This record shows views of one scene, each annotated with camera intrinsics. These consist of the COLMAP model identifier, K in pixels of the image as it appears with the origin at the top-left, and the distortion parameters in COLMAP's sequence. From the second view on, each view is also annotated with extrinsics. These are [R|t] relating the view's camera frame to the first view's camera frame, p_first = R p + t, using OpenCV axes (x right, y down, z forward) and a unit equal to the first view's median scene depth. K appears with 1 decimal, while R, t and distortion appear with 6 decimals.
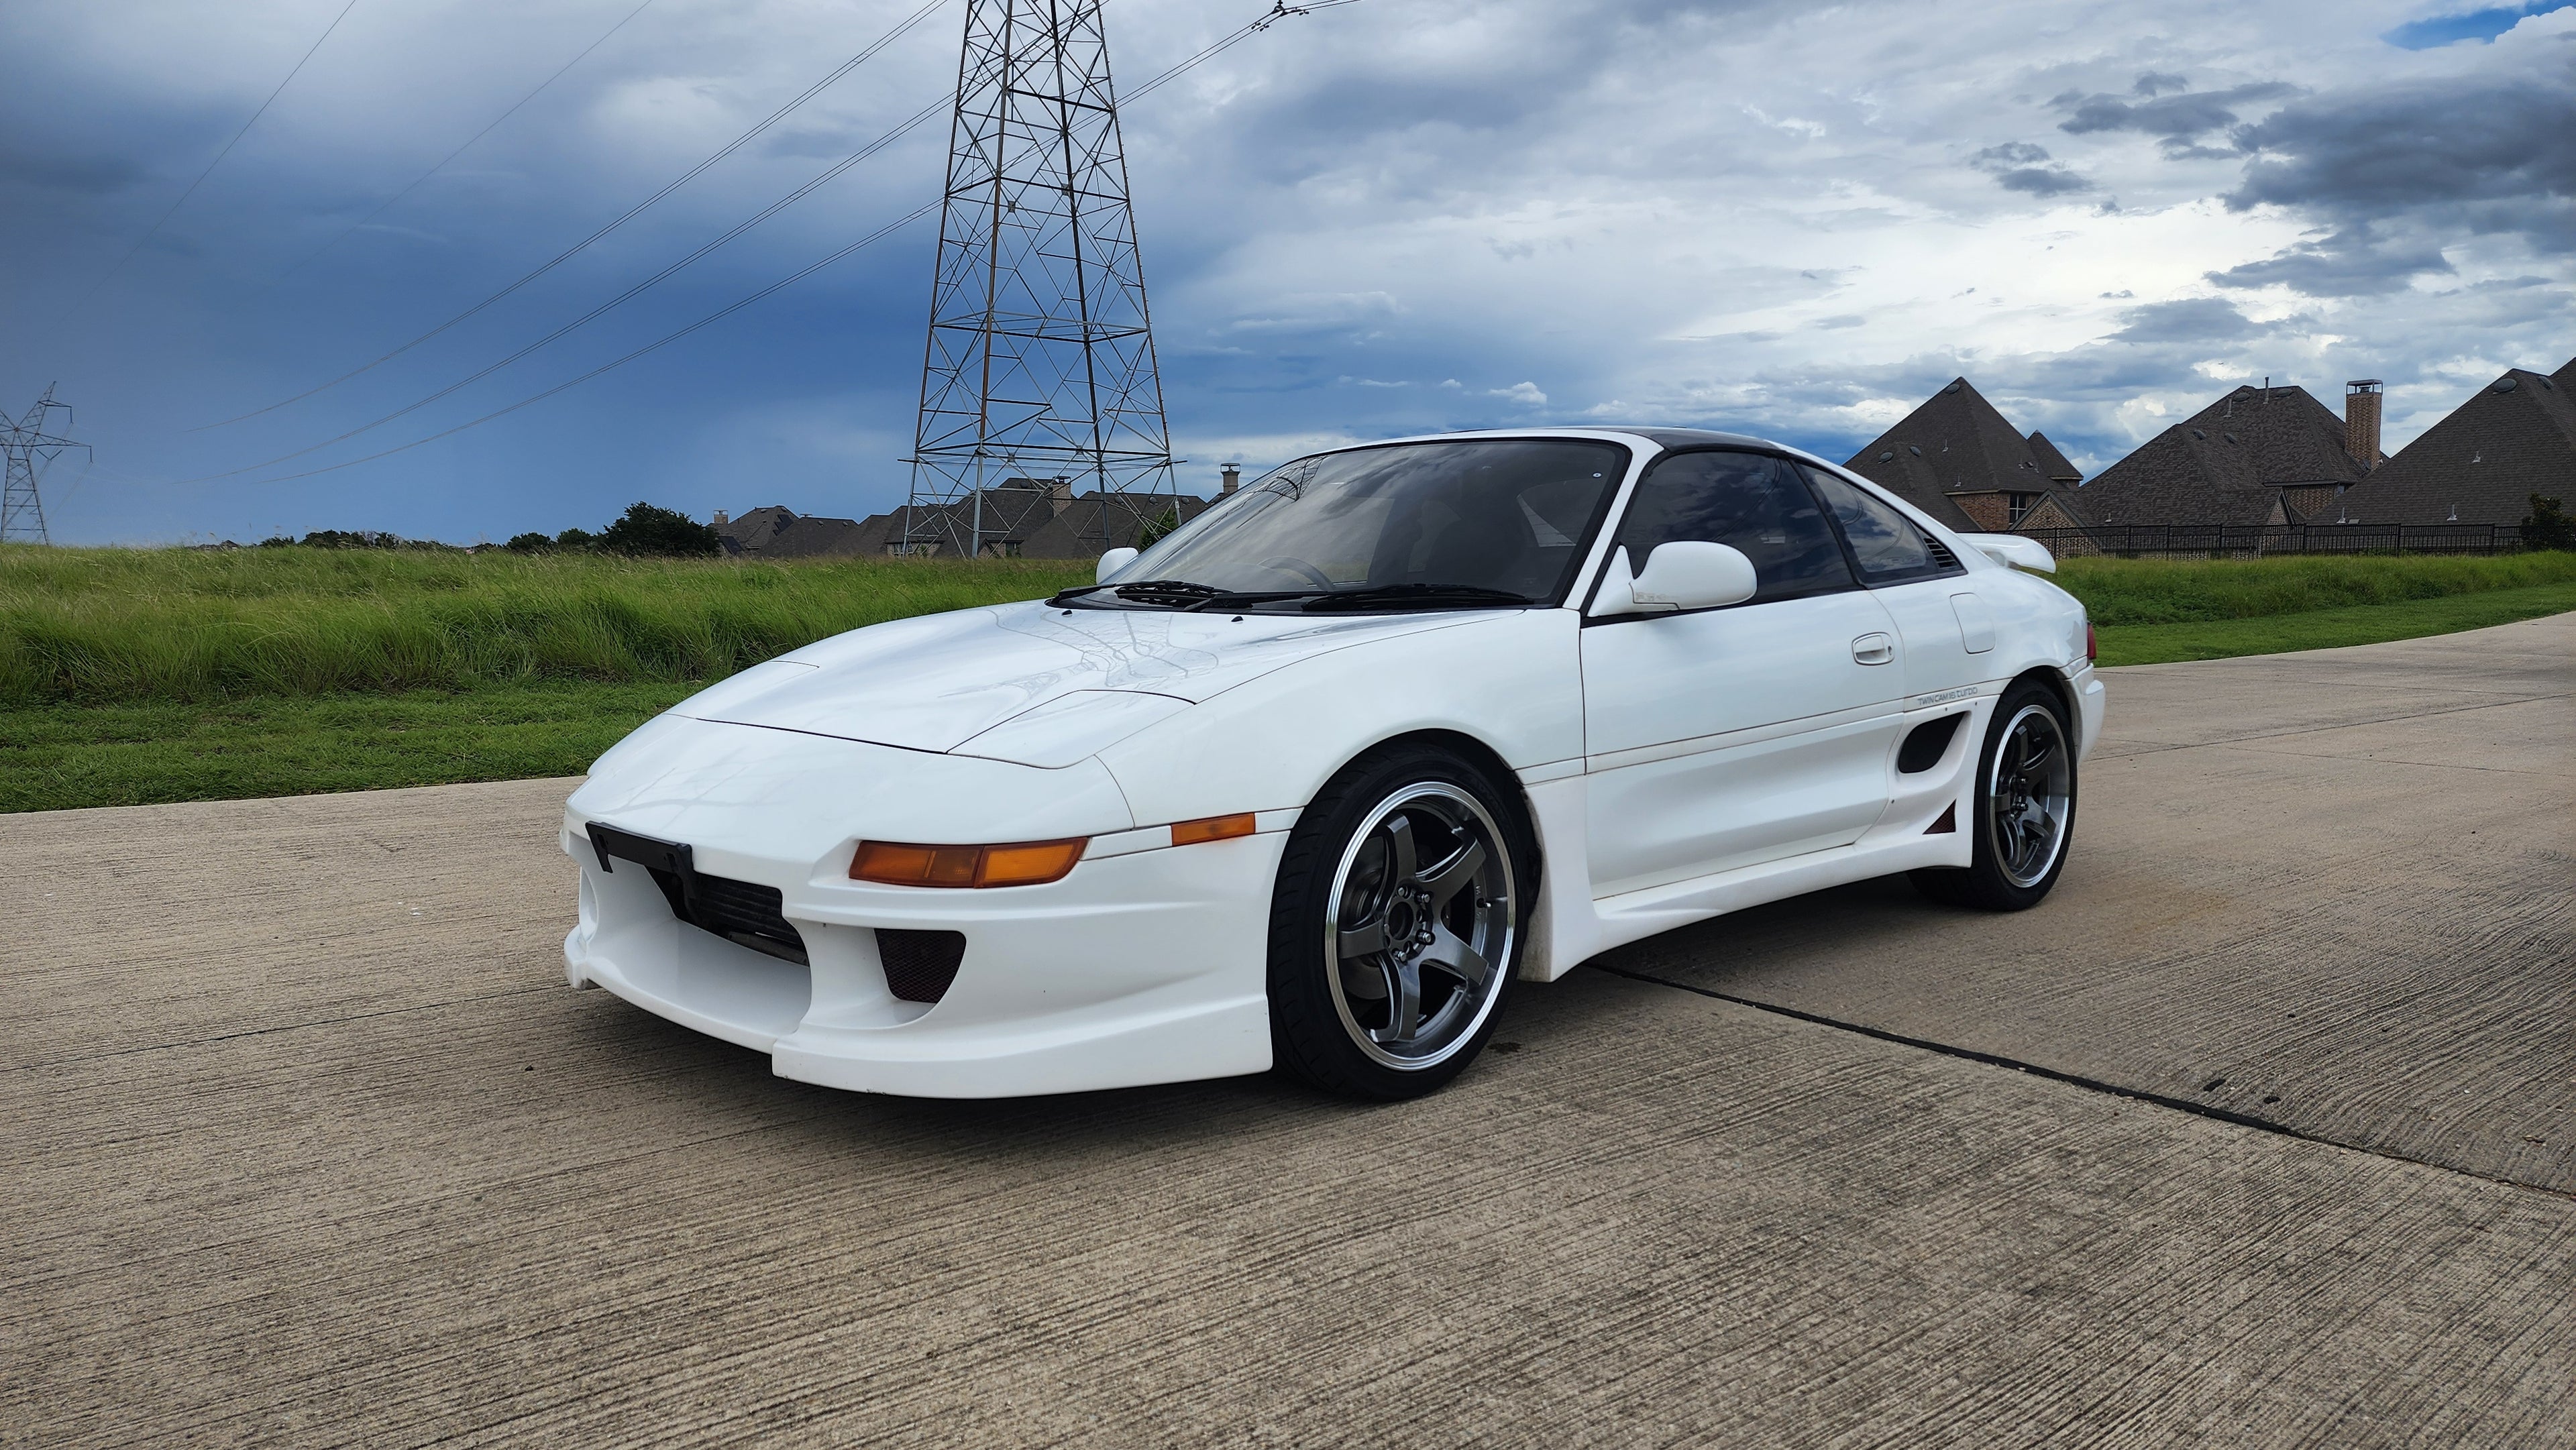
lens RADIAL K [[1715.3, 0, 1260.2], [0, 1715.3, 680.7], [0, 0, 1]] dist [0.076130, -0.056182]
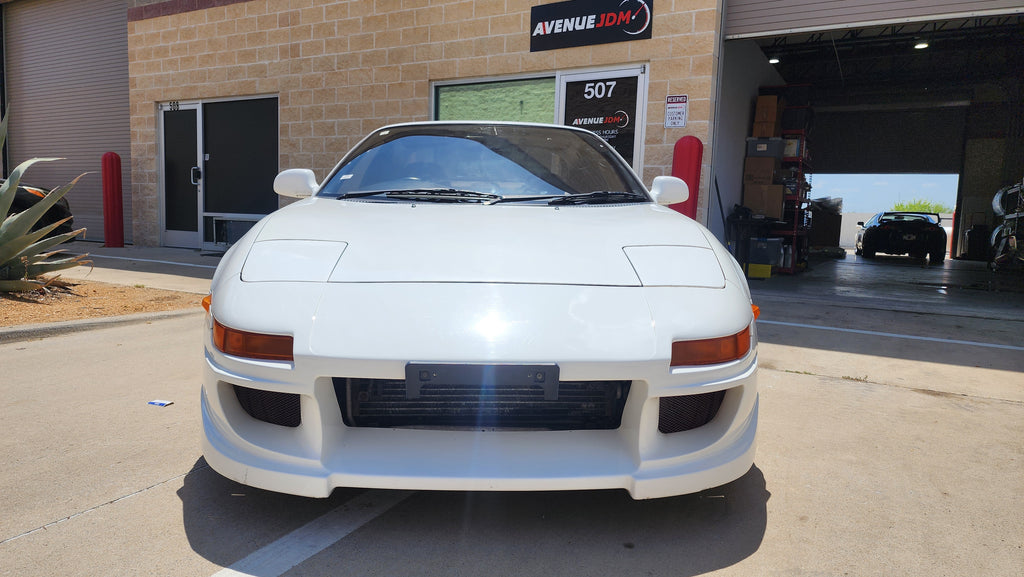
lens RADIAL K [[673.9, 0, 509.5], [0, 673.9, 289.2], [0, 0, 1]] dist [0.077242, -0.067521]
pose [[0.671049, -0.087791, 0.736196, -0.682678], [0.032368, 0.995487, 0.089208, -0.016771], [-0.740706, -0.036034, 0.670863, 0.587184]]
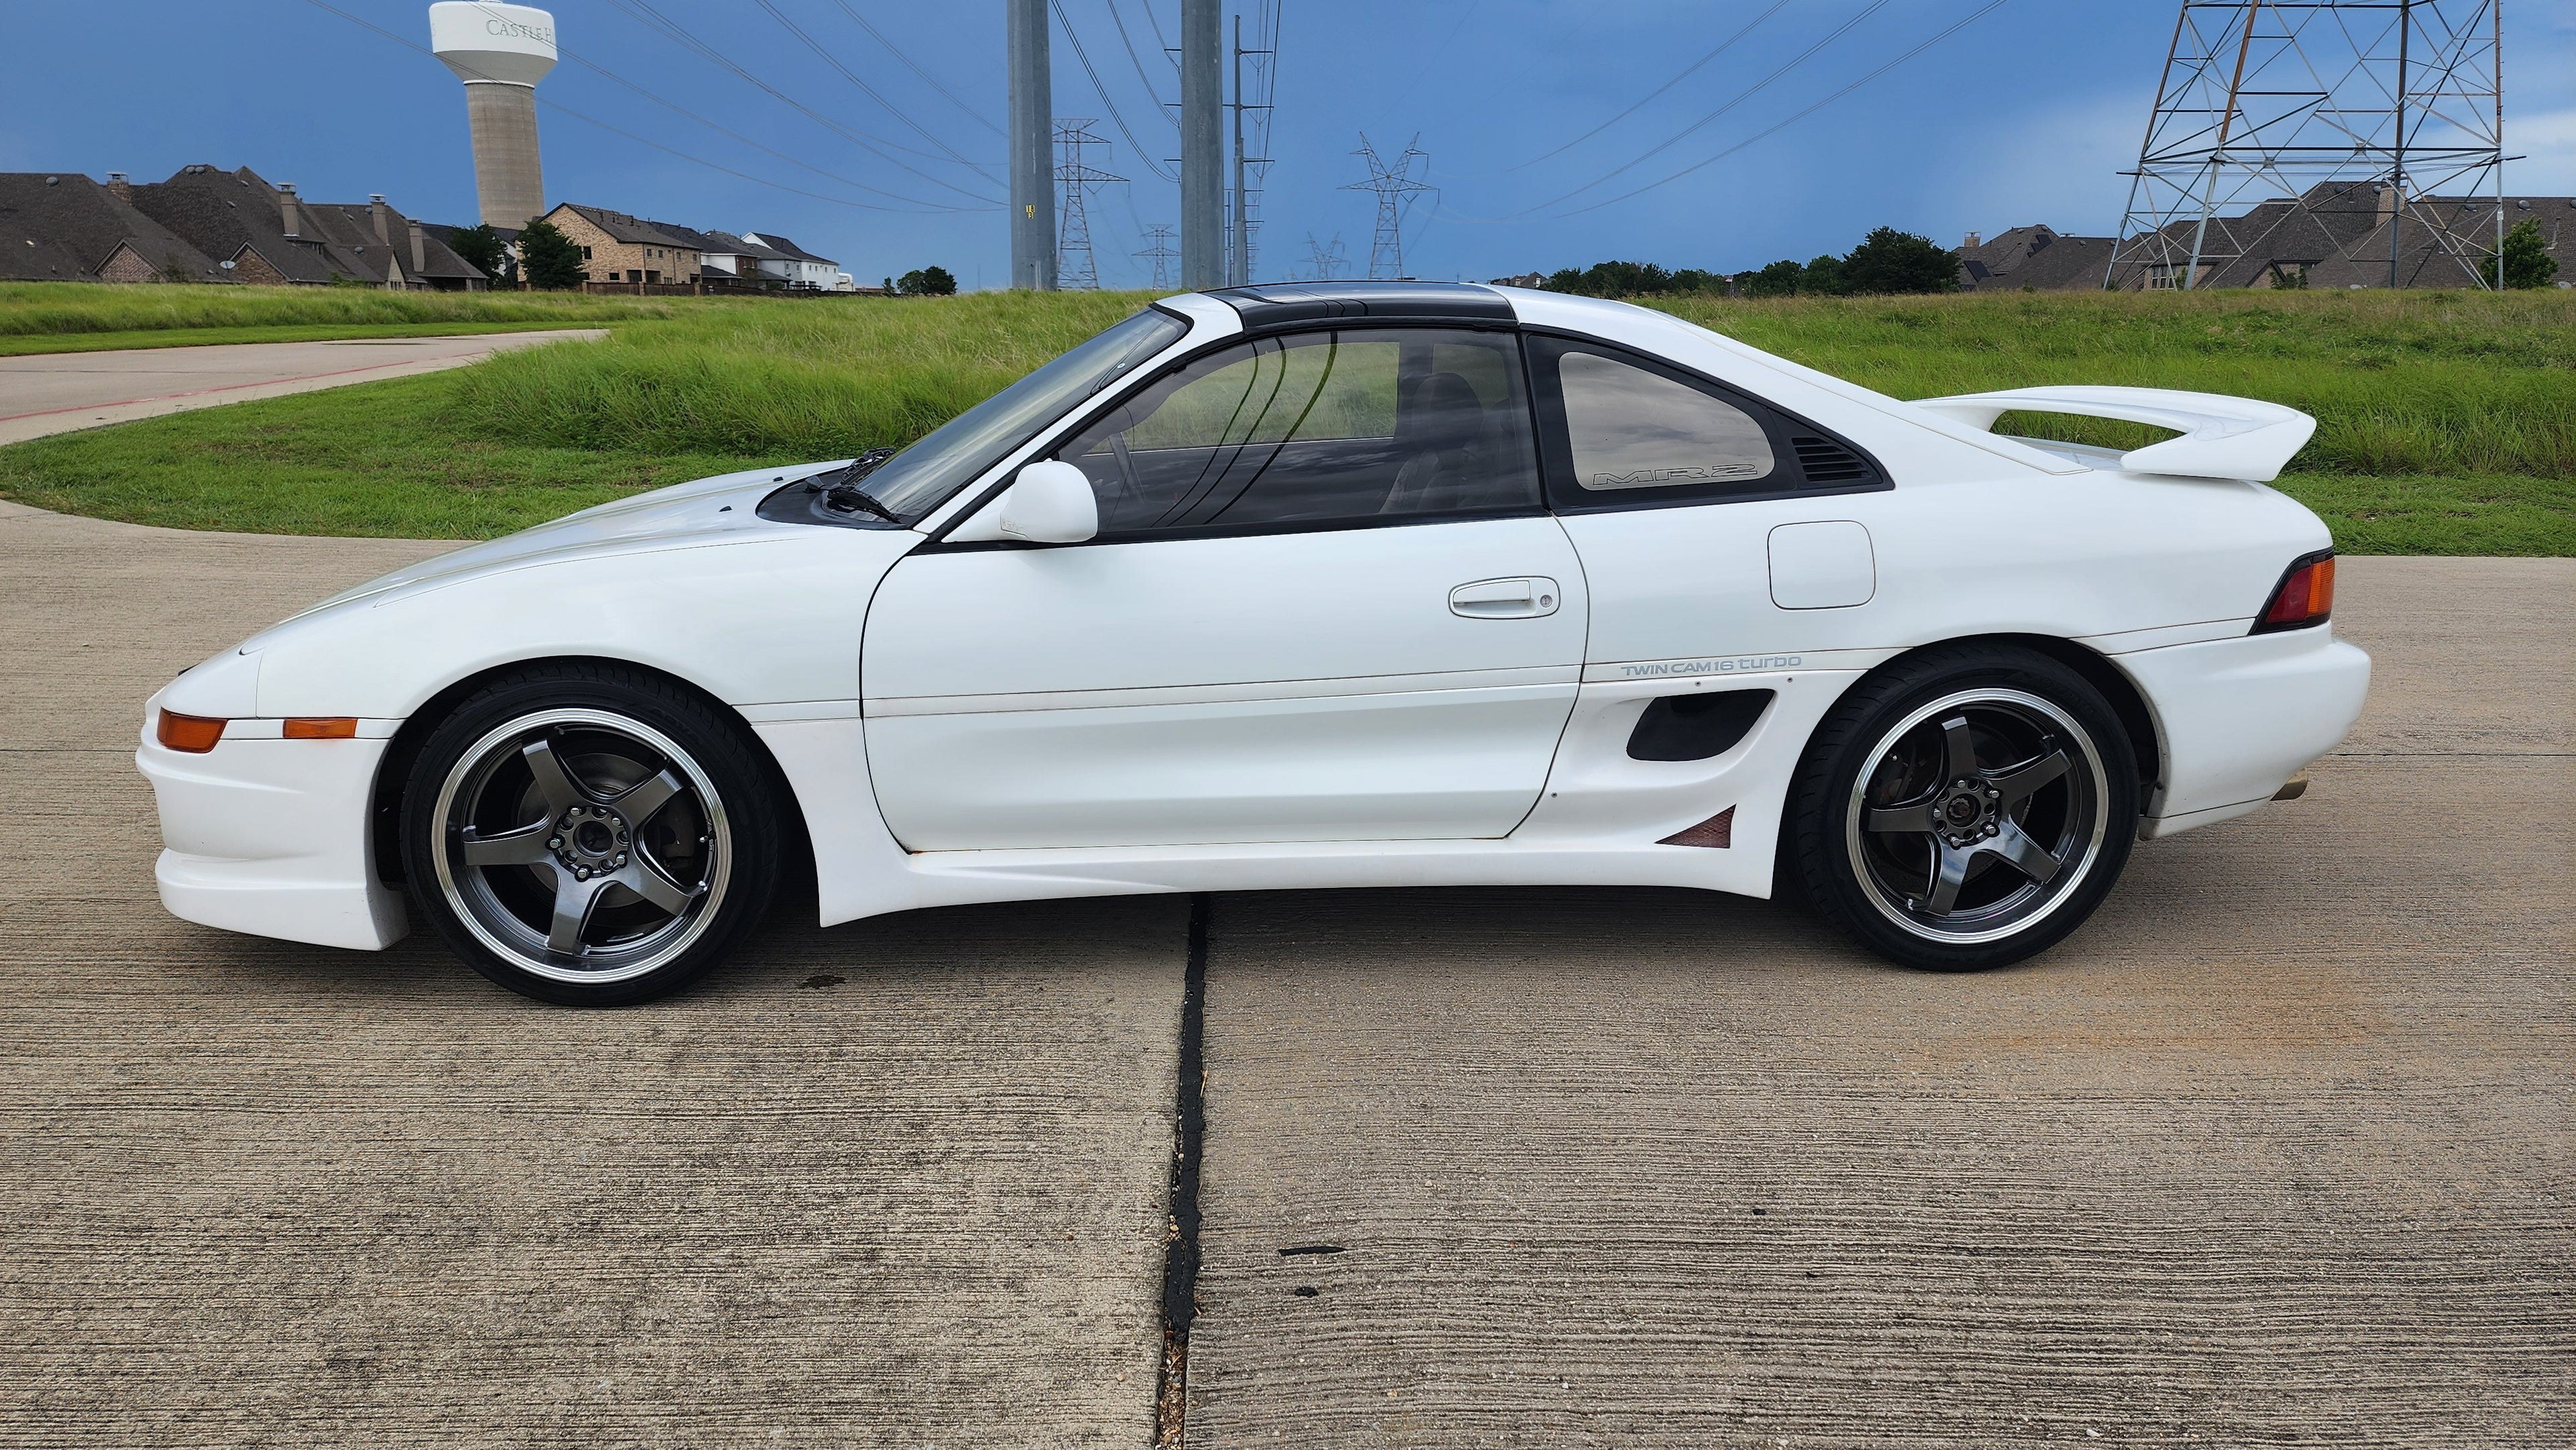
lens RADIAL K [[1695.0, 0, 1281.8], [0, 1695.0, 726.8], [0, 0, 1]] dist [0.077242, -0.067521]
pose [[0.775170, 0.159218, -0.611360, 0.972039], [-0.045156, 0.979209, 0.197763, -0.138484], [0.630137, -0.125694, 0.766243, 0.466431]]
